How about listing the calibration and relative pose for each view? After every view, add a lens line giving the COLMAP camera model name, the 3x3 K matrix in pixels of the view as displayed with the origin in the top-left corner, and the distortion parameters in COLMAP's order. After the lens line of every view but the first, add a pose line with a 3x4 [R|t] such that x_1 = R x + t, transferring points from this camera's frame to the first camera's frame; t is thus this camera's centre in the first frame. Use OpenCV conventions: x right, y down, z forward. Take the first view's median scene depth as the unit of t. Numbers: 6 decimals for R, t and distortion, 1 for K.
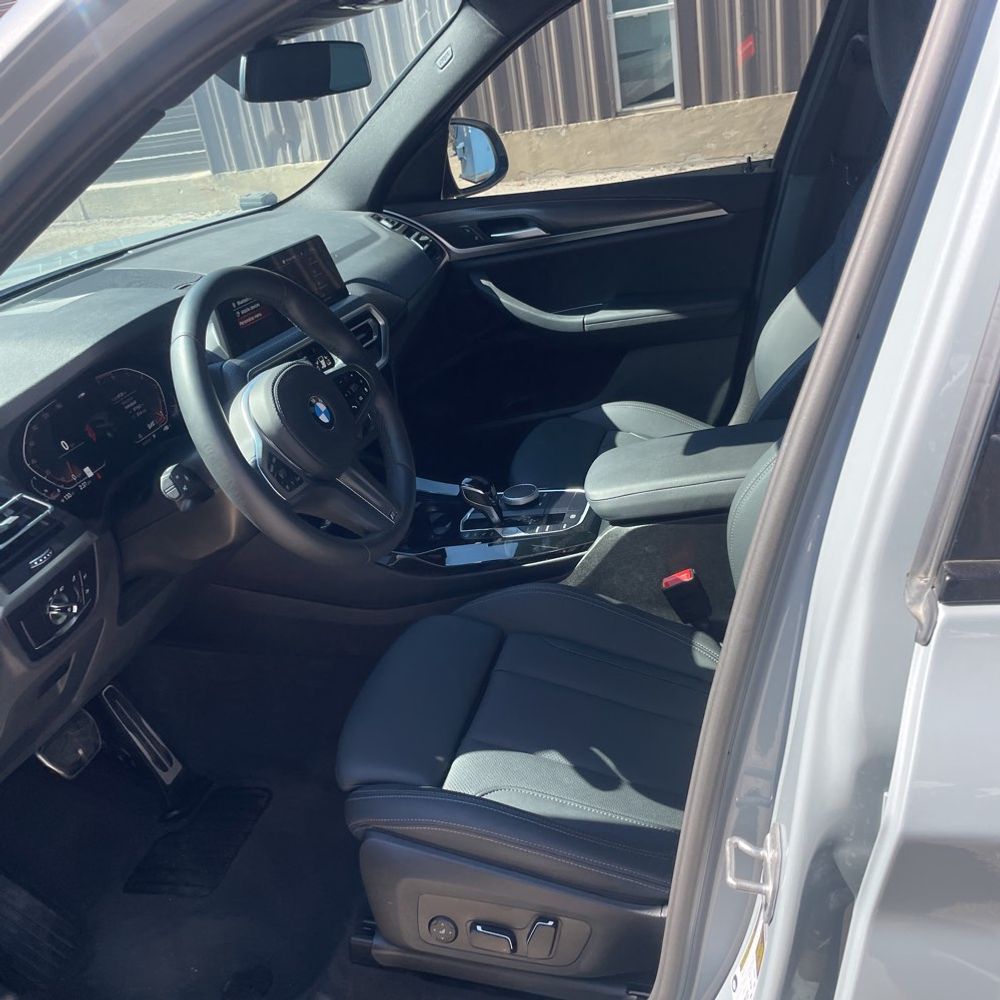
lens RADIAL K [[1004.5, 0, 500.0], [0, 1004.5, 500.0], [0, 0, 1]] dist [0.082442, -0.113824]
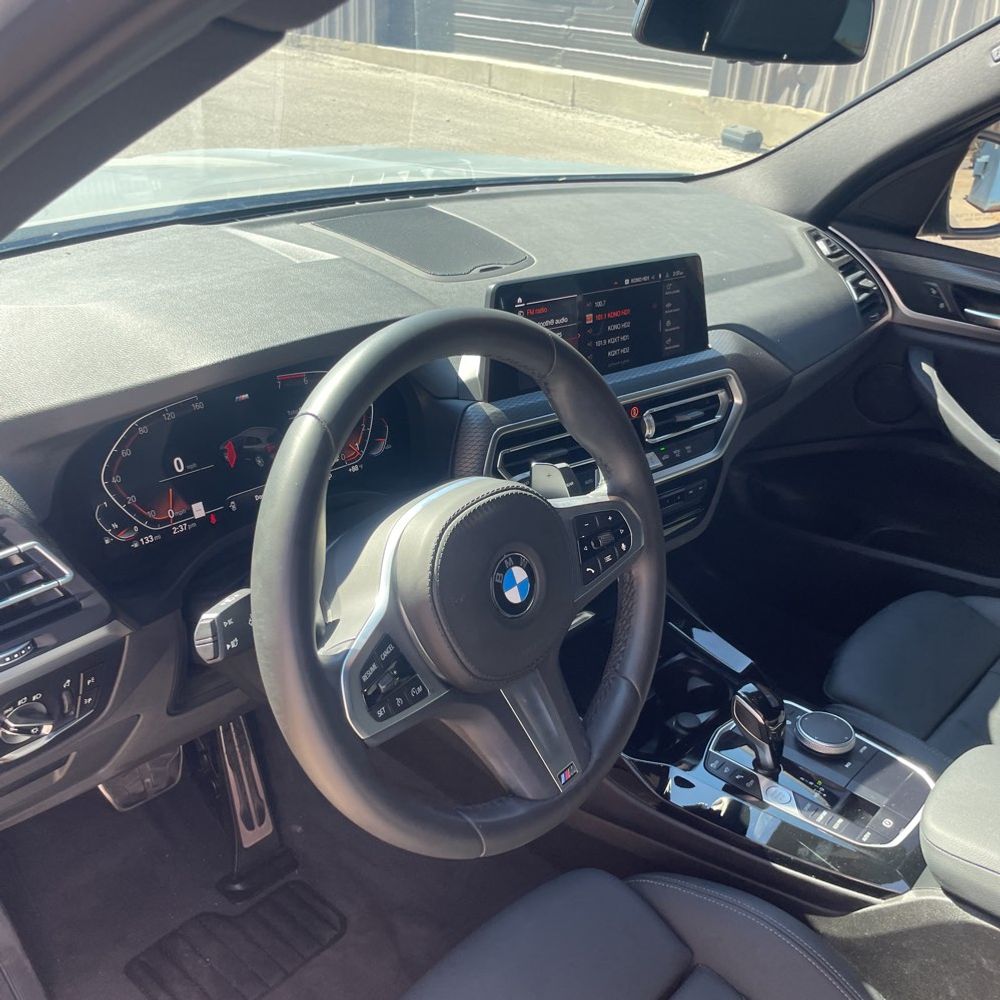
lens RADIAL K [[1010.9, 0, 497.8], [0, 1010.9, 492.9], [0, 0, 1]] dist [0.072068, -0.095136]
pose [[0.858870, 0.399138, -0.320984, -0.011960], [-0.380179, 0.916739, 0.122688, -0.154619], [0.343228, 0.016658, 0.939104, 0.327839]]
